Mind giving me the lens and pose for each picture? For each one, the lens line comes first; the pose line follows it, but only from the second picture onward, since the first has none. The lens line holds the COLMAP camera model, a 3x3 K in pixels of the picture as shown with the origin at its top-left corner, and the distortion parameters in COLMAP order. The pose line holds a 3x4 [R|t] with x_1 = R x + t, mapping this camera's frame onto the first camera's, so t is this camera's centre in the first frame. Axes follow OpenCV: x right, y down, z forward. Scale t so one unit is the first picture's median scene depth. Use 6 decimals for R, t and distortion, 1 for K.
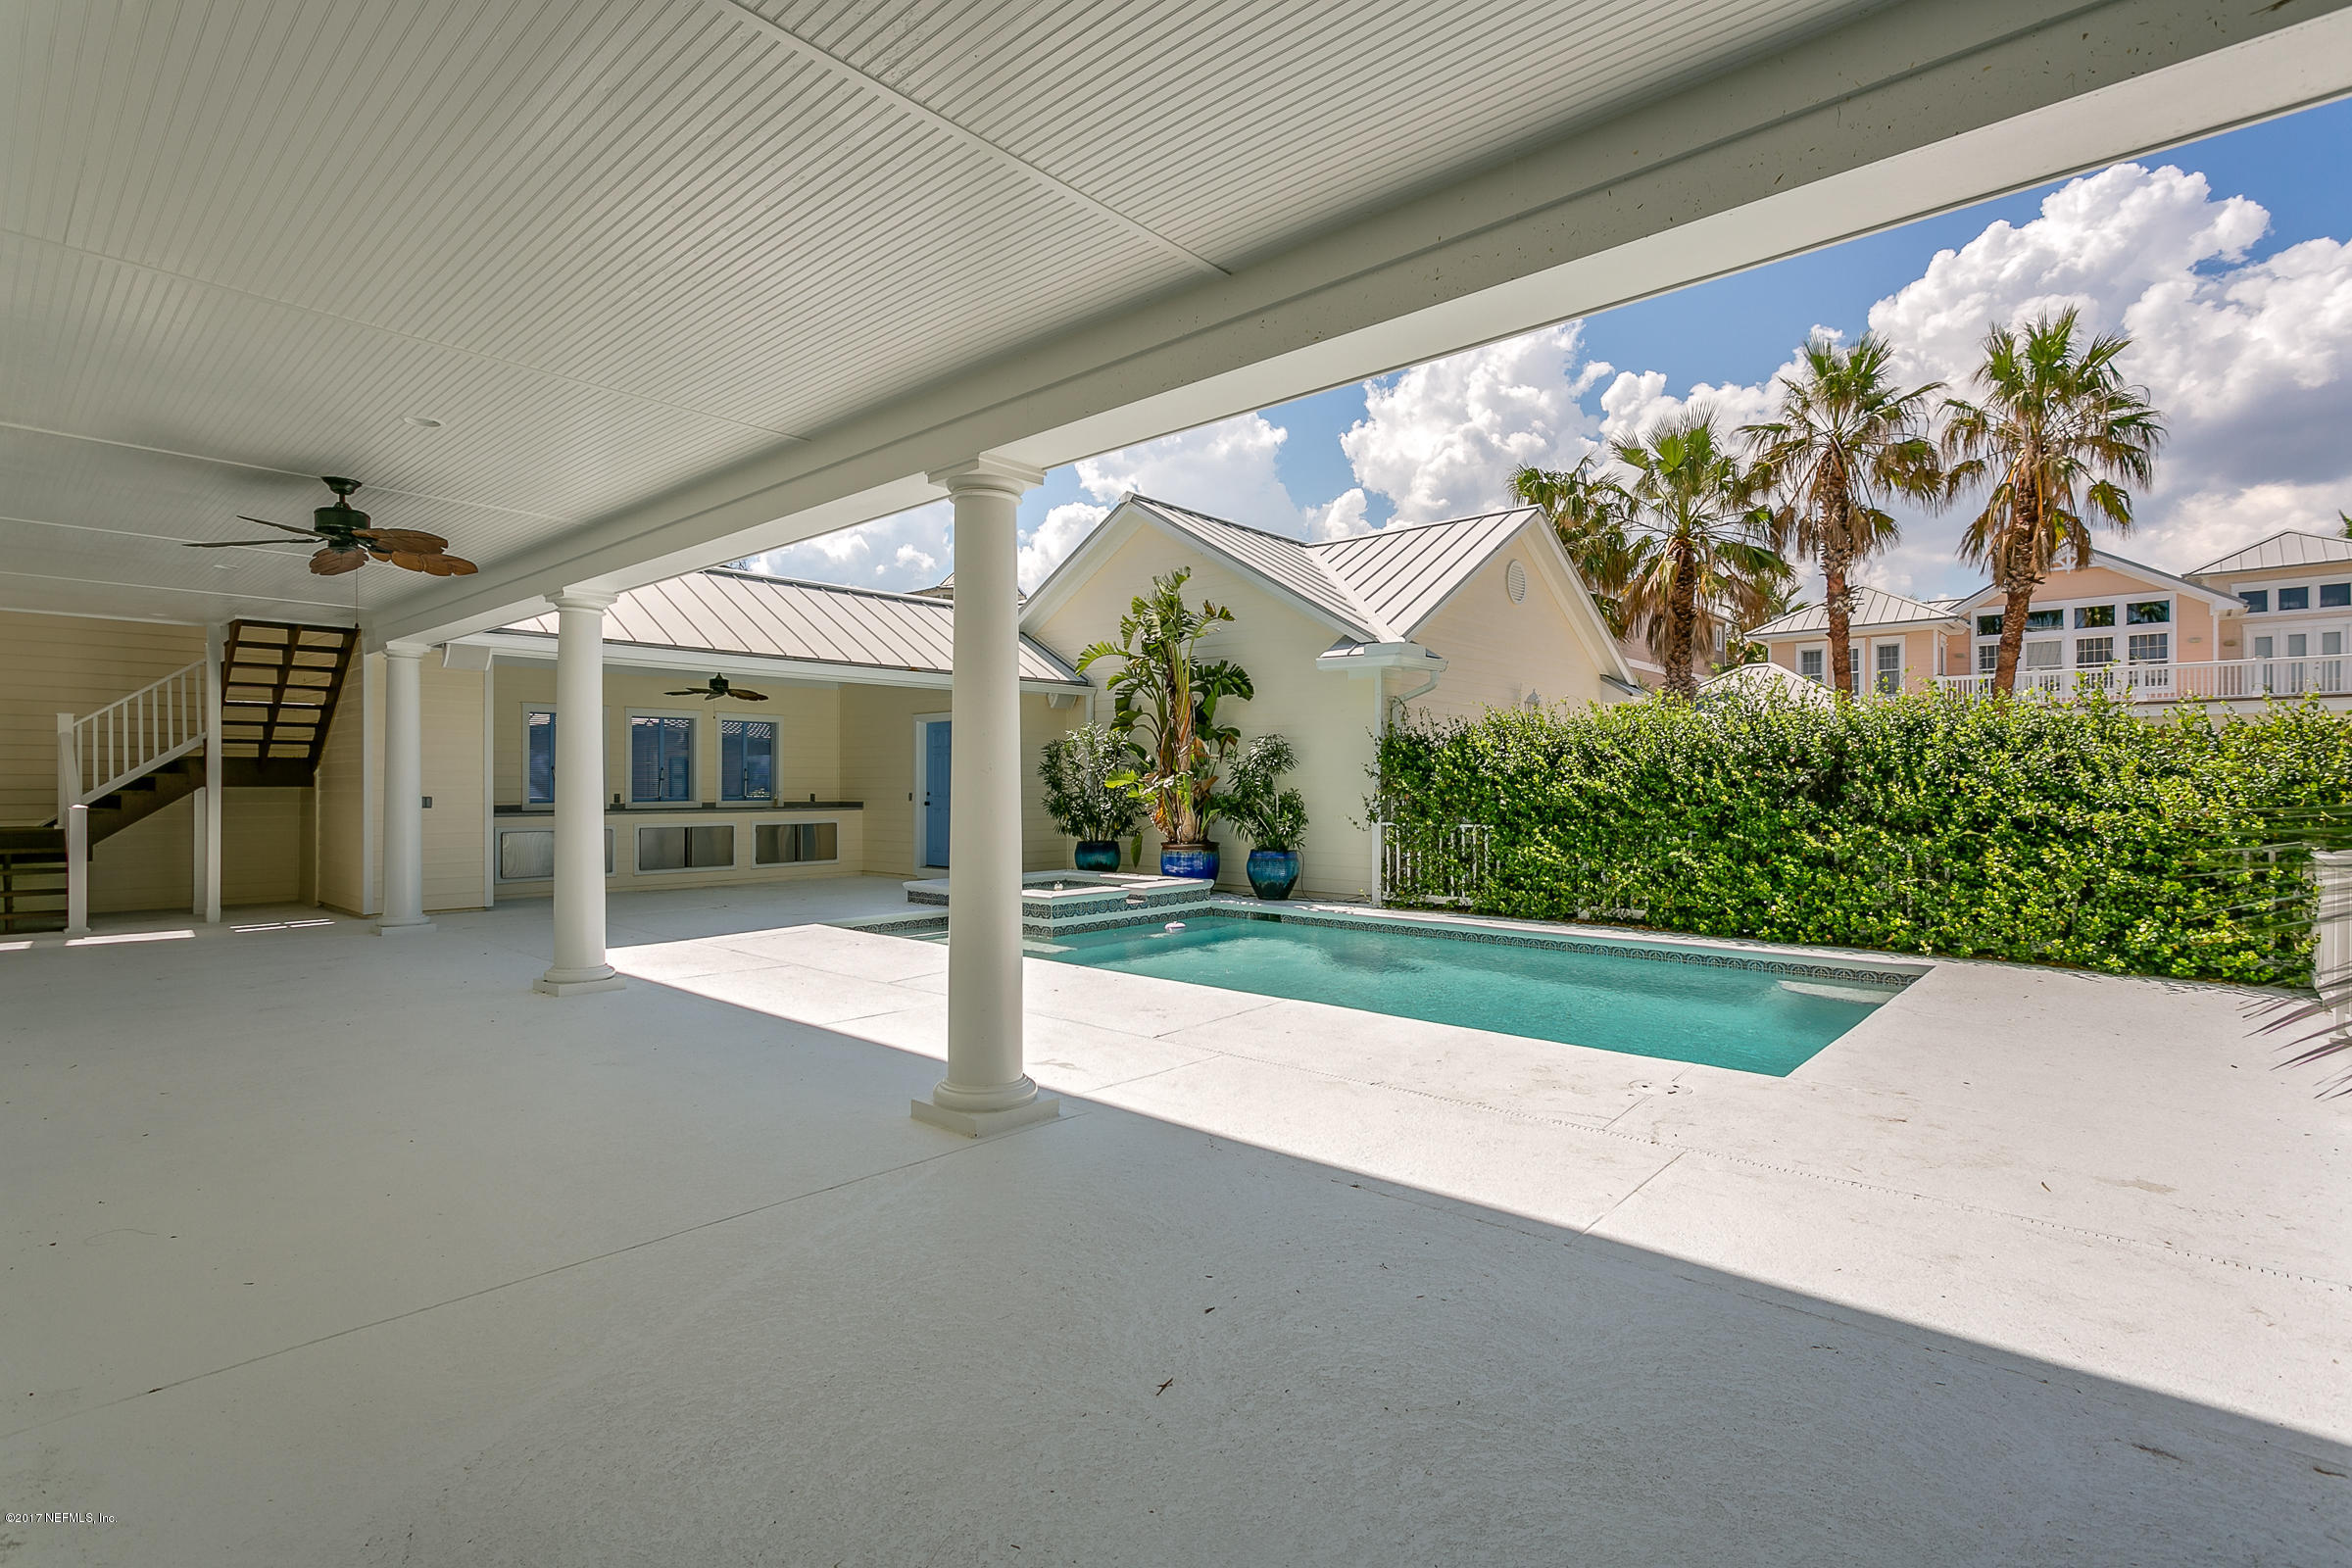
lens RADIAL K [[1112.9, 0, 1173.2], [0, 1112.9, 781.5], [0, 0, 1]] dist [-0.000790, 0.001499]
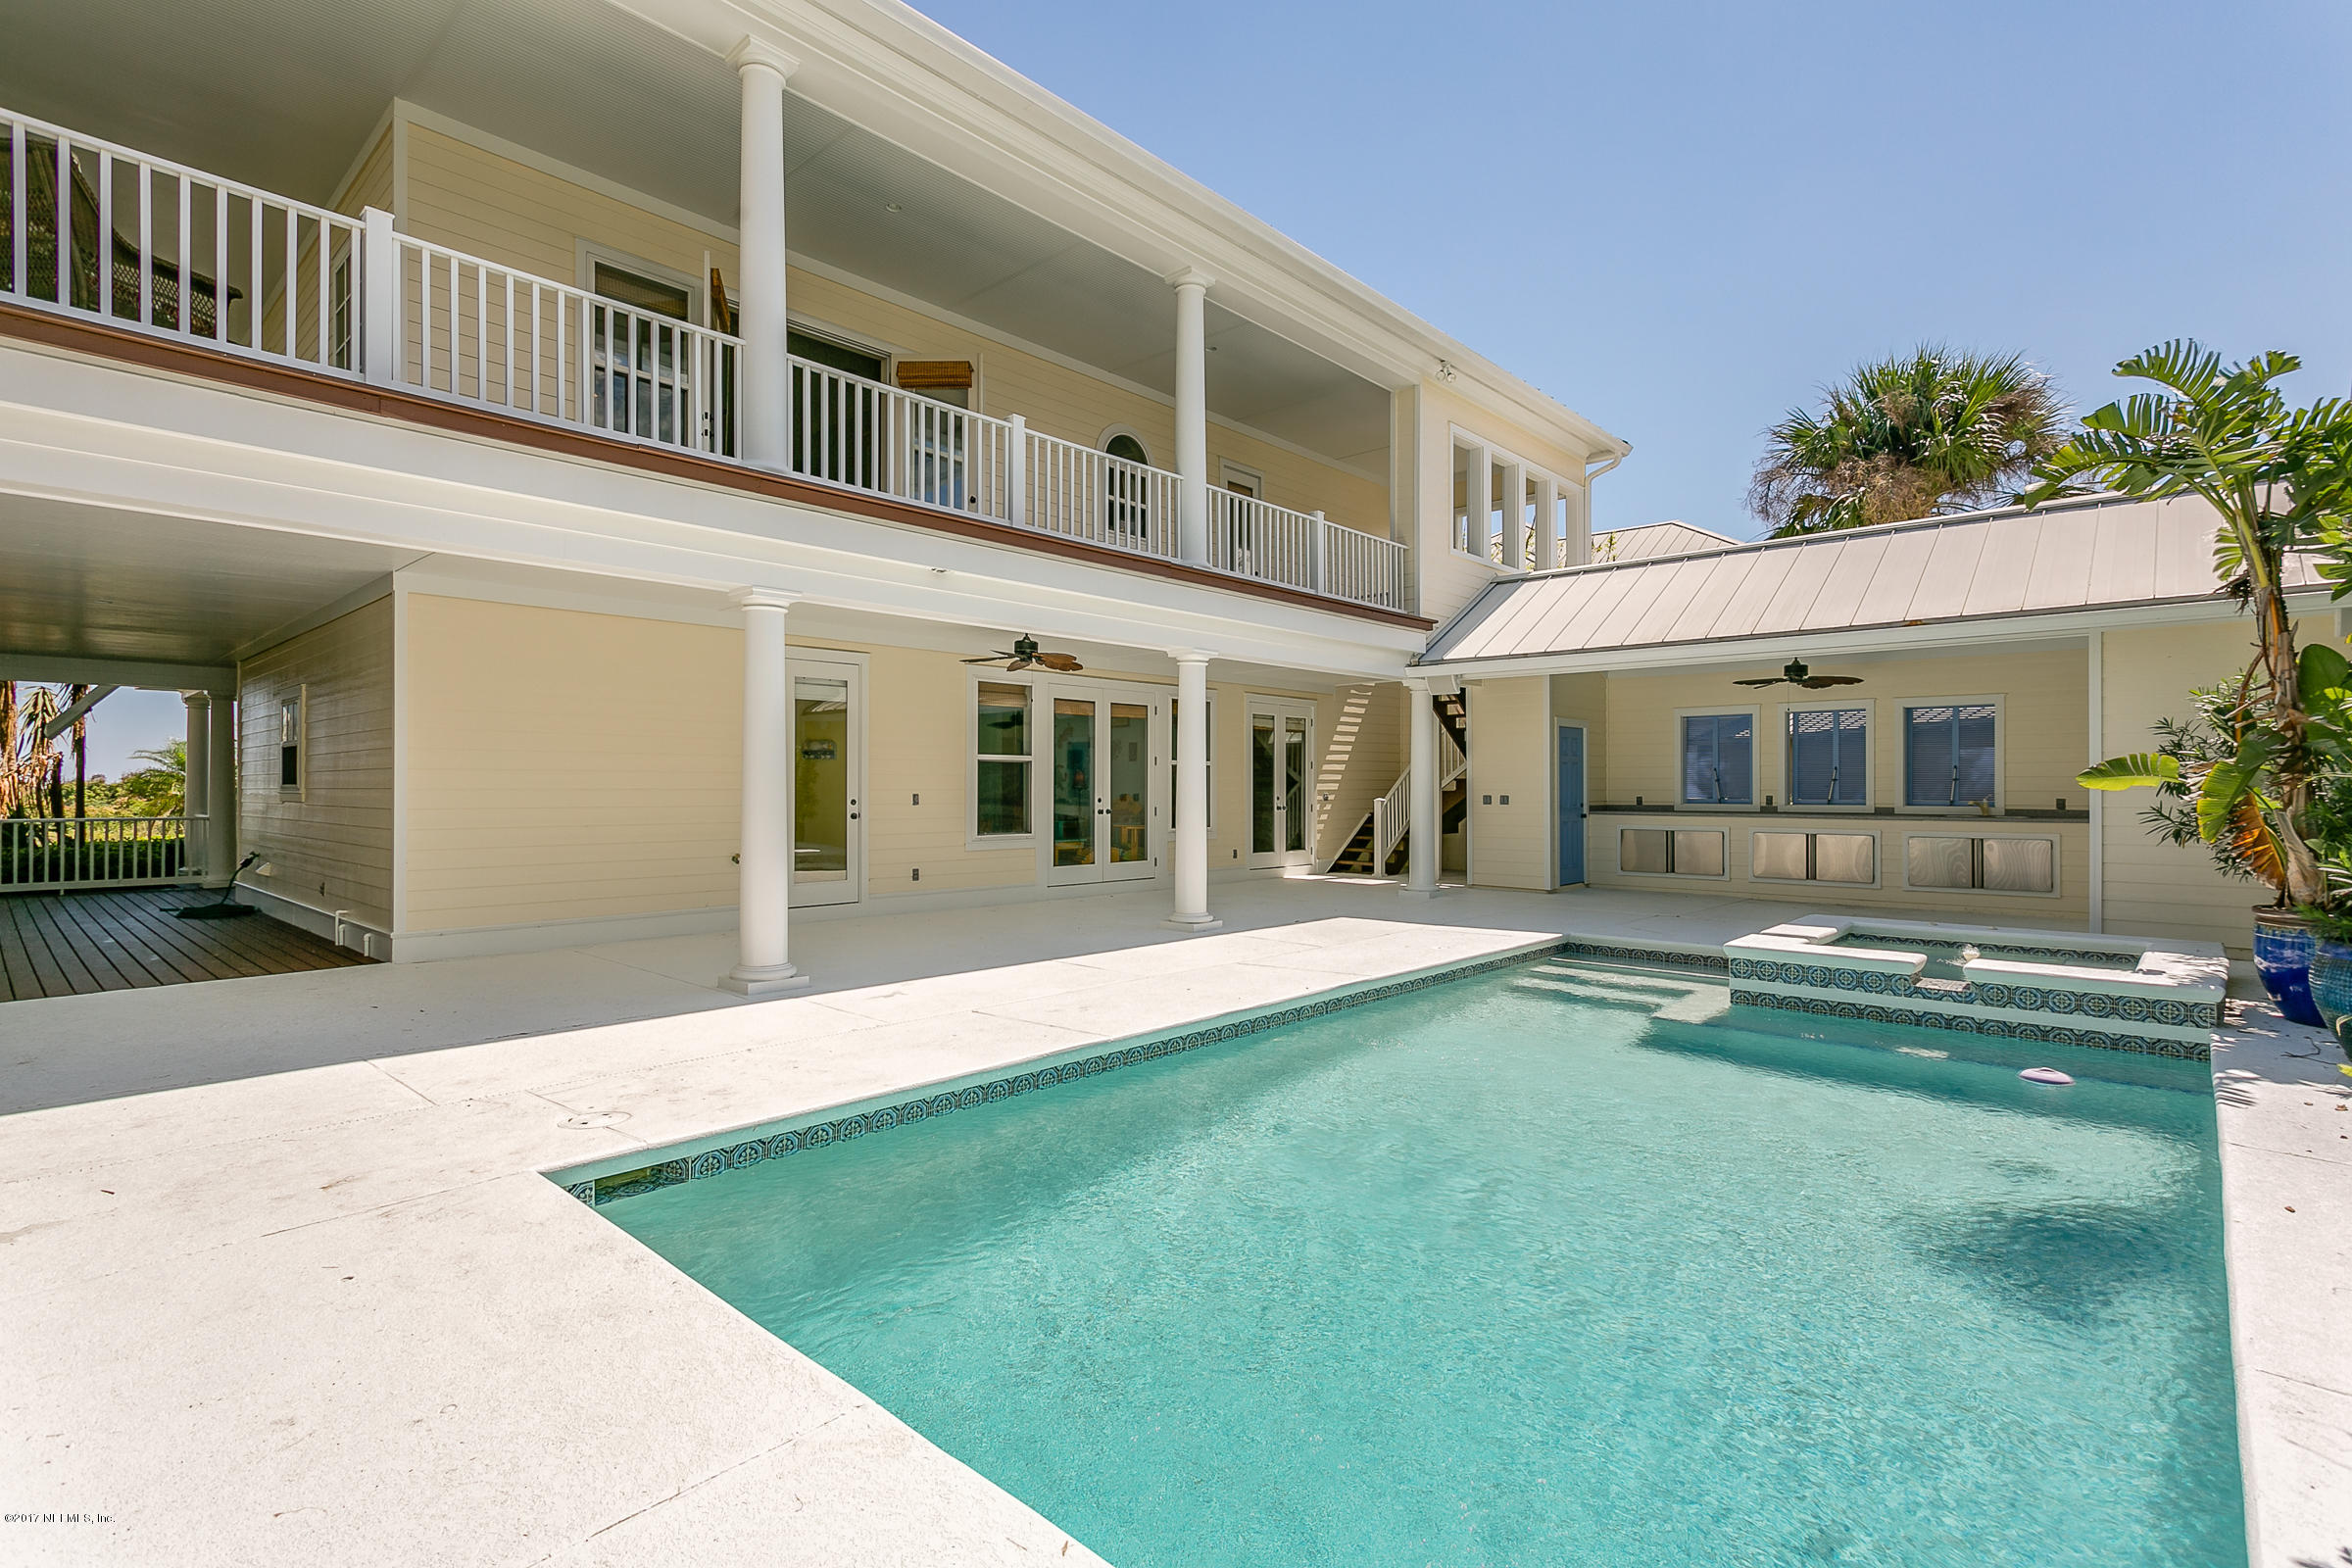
lens RADIAL K [[1112.9, 0, 1181.9], [0, 1112.9, 785.7], [0, 0, 1]] dist [-0.000790, 0.001499]
pose [[-0.004955, 0.001701, -0.999986, 0.485973], [0.000441, 0.999998, 0.001699, 0.001089], [0.999988, -0.000433, -0.004956, 0.538552]]
